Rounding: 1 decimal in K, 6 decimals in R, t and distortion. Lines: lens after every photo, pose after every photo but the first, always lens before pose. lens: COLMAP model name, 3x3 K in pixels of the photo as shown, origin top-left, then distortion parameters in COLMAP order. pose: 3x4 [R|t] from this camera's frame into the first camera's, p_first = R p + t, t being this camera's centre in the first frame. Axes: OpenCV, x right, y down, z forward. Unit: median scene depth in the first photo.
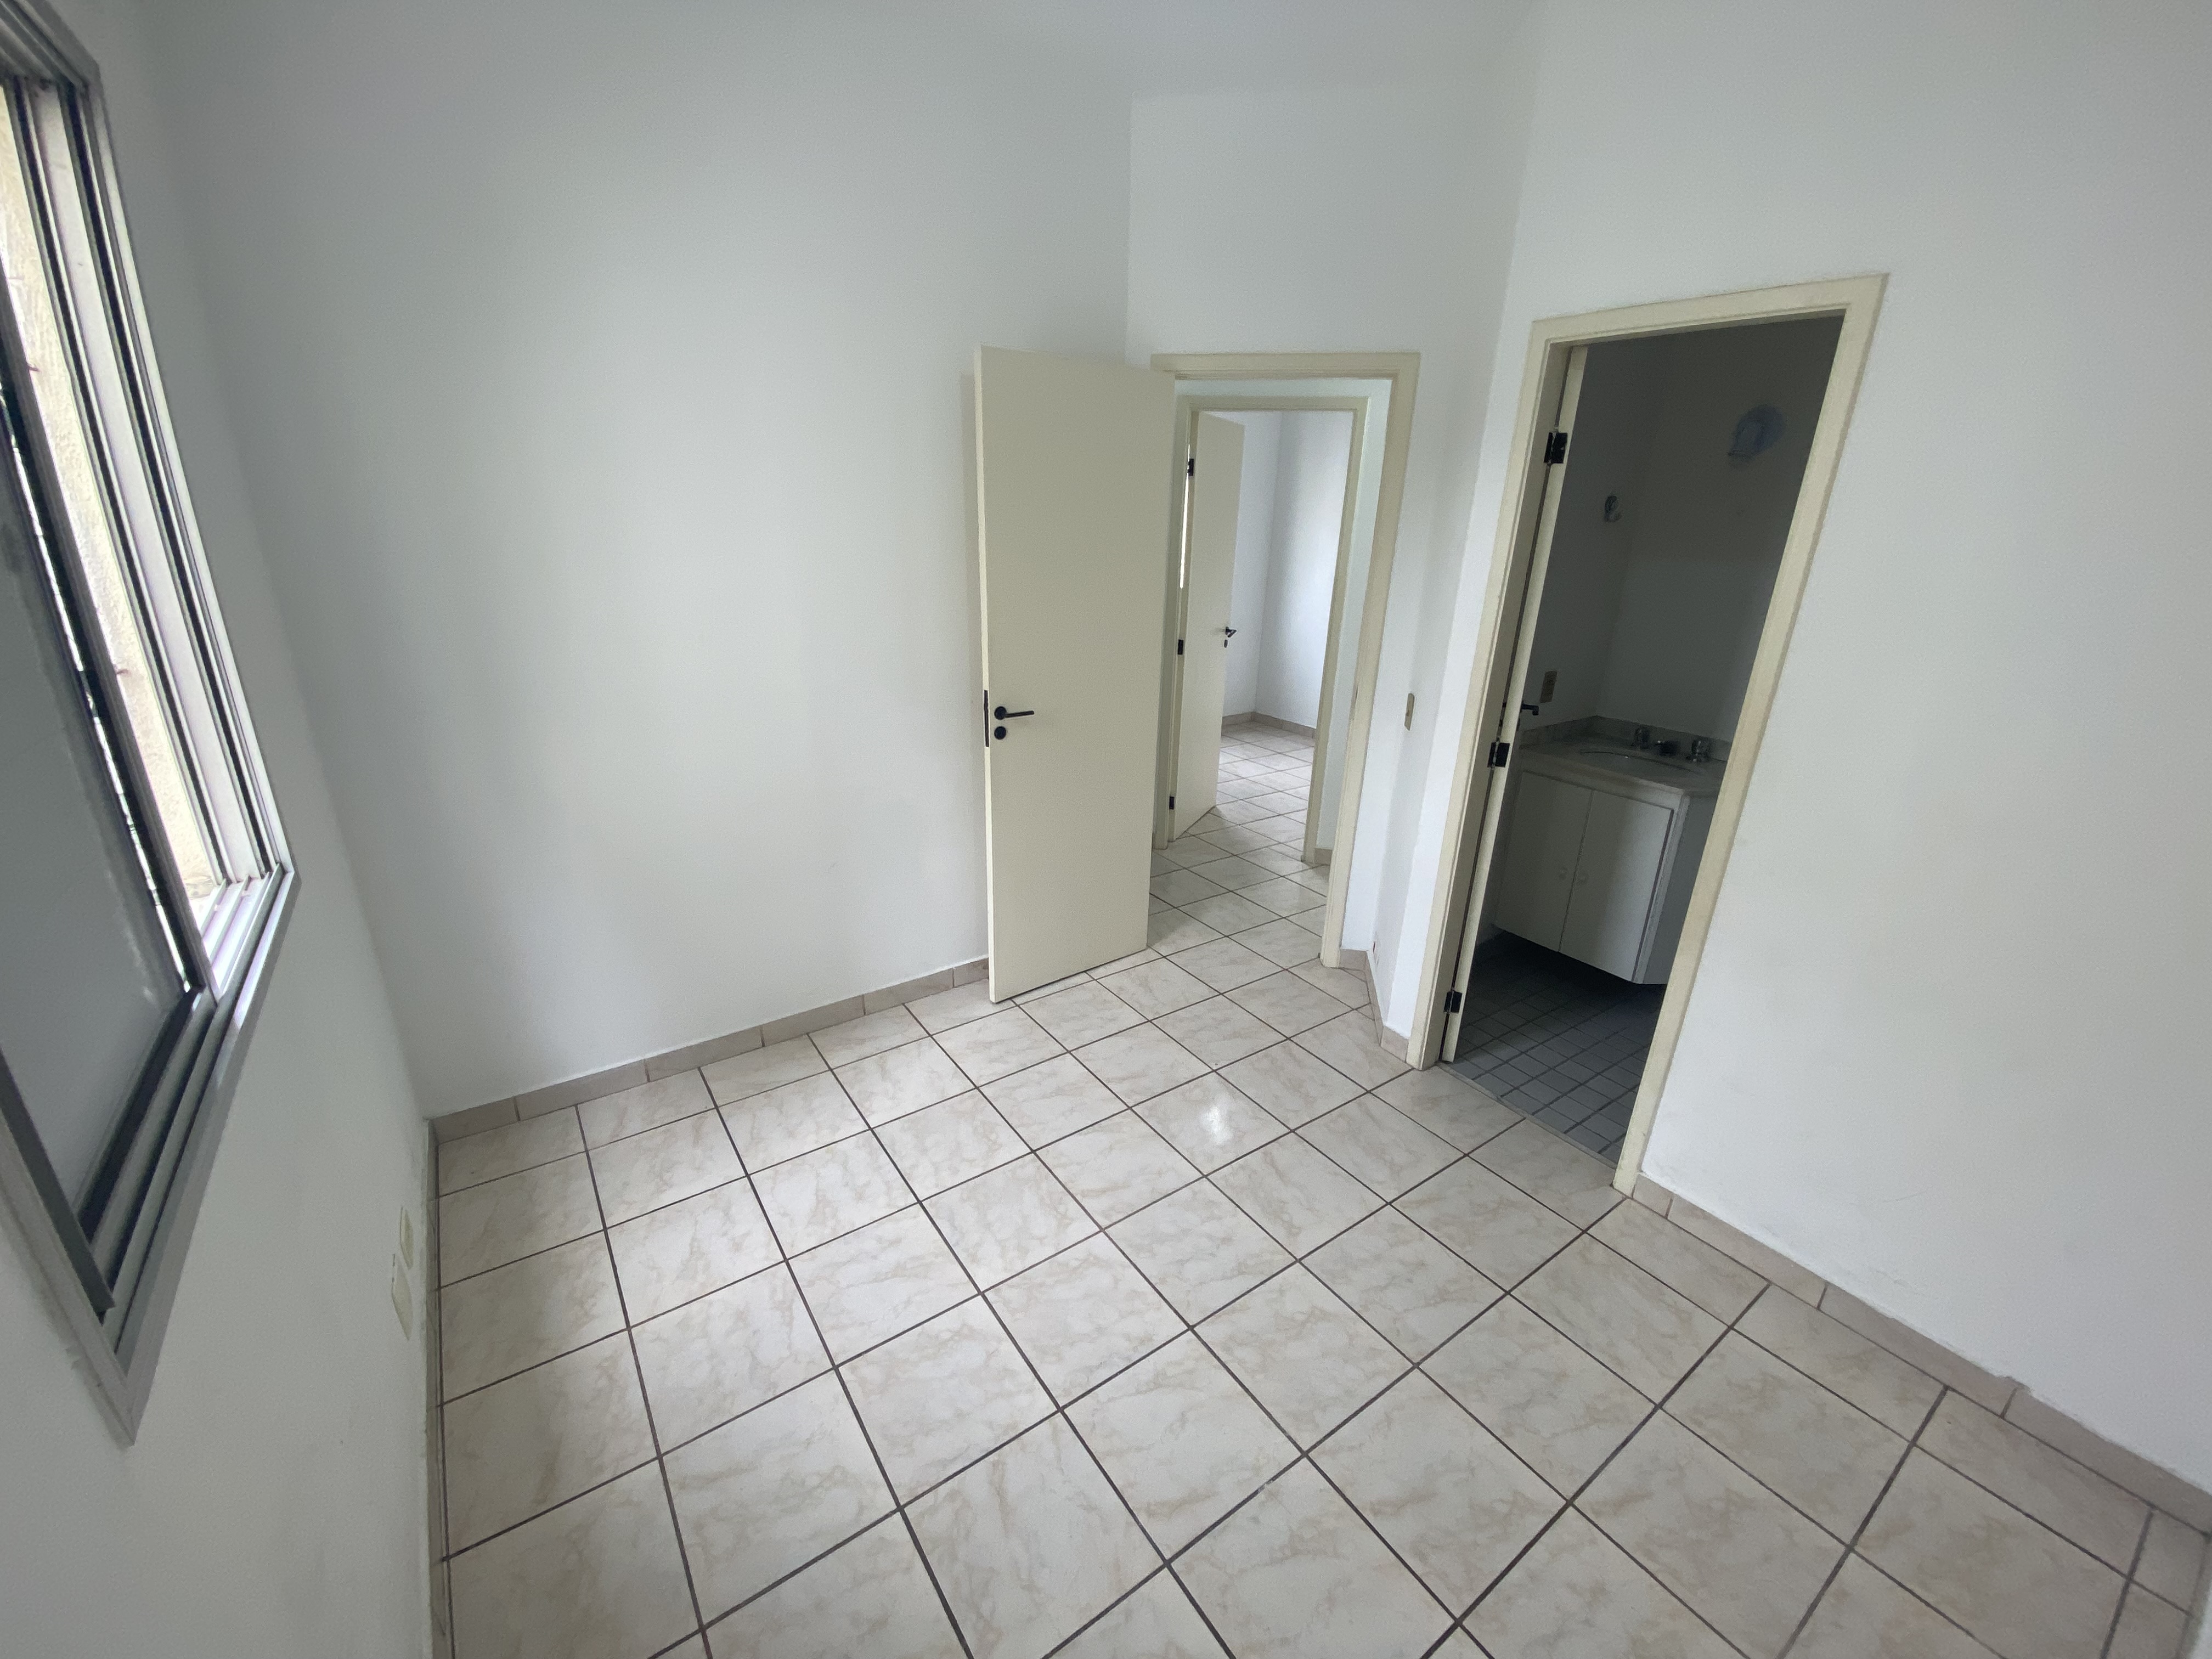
lens RADIAL K [[911.9, 0, 1103.1], [0, 911.9, 819.7], [0, 0, 1]] dist [-0.000377, -0.000399]
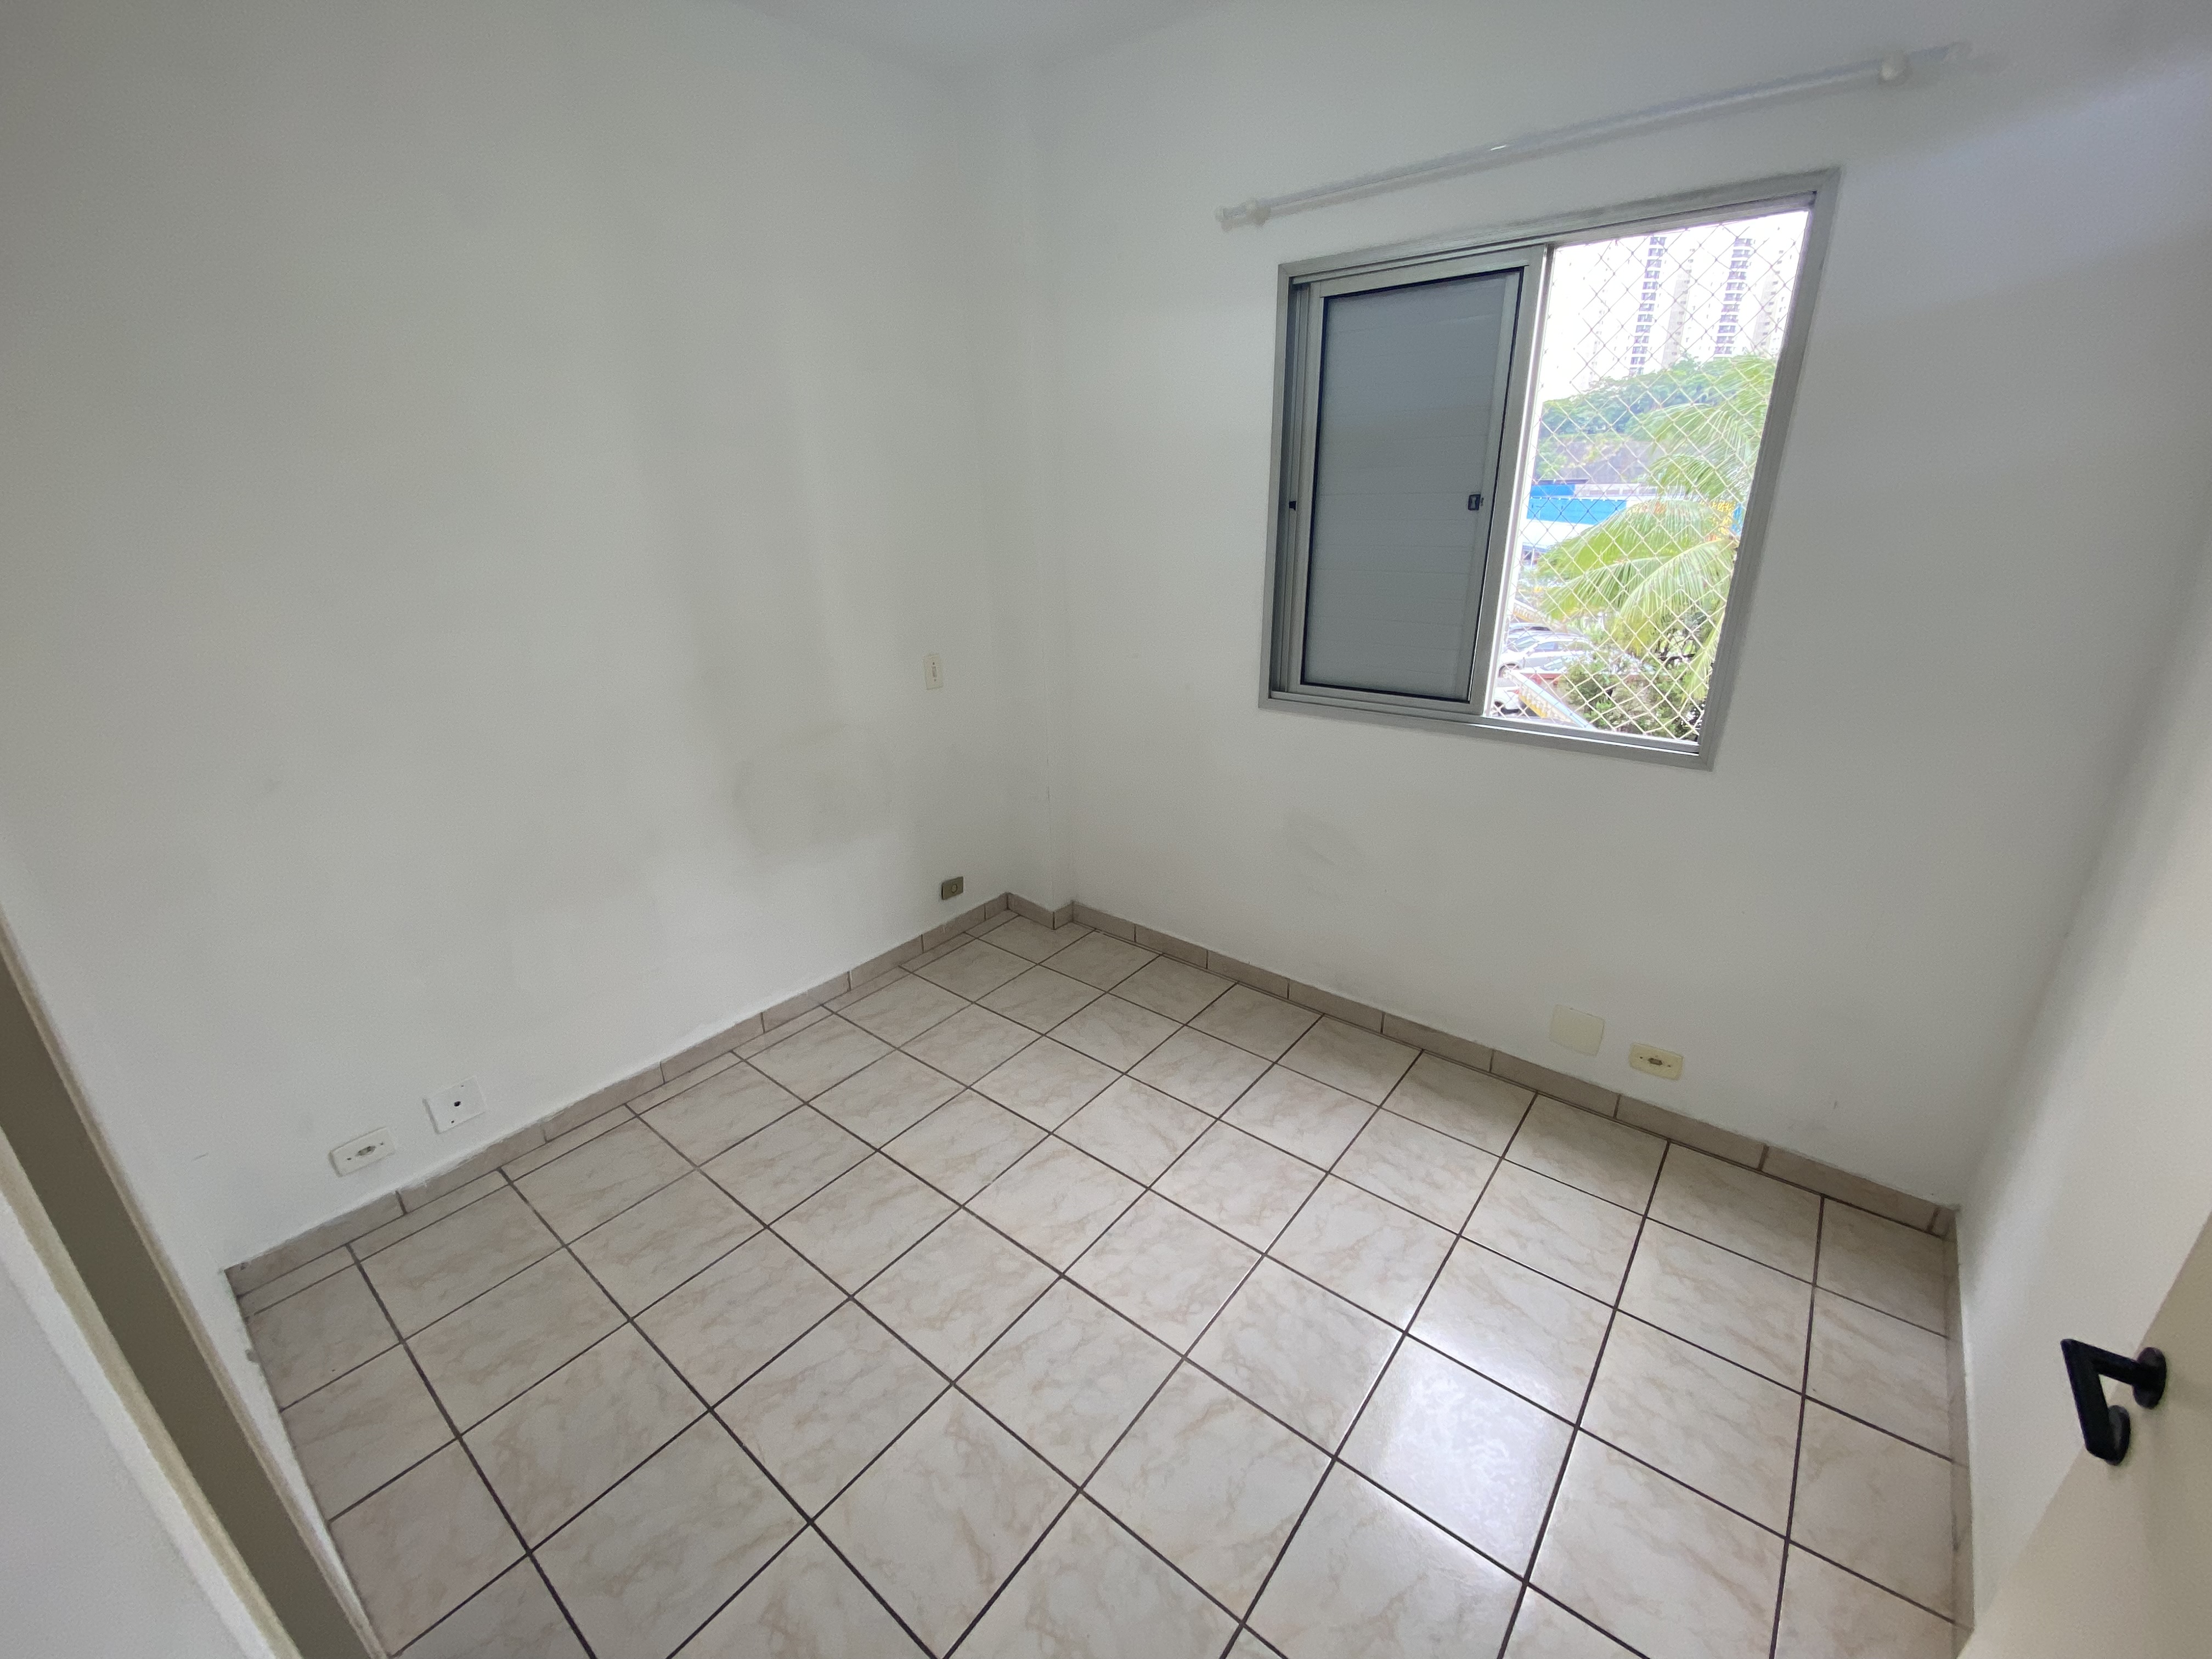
lens RADIAL K [[911.9, 0, 1105.1], [0, 911.9, 830.9], [0, 0, 1]] dist [-0.000377, -0.000399]
pose [[-0.960421, 0.091383, -0.263137, 0.275227], [-0.098037, 0.773322, 0.626388, -0.495433], [0.260731, 0.627394, -0.733755, 1.450715]]
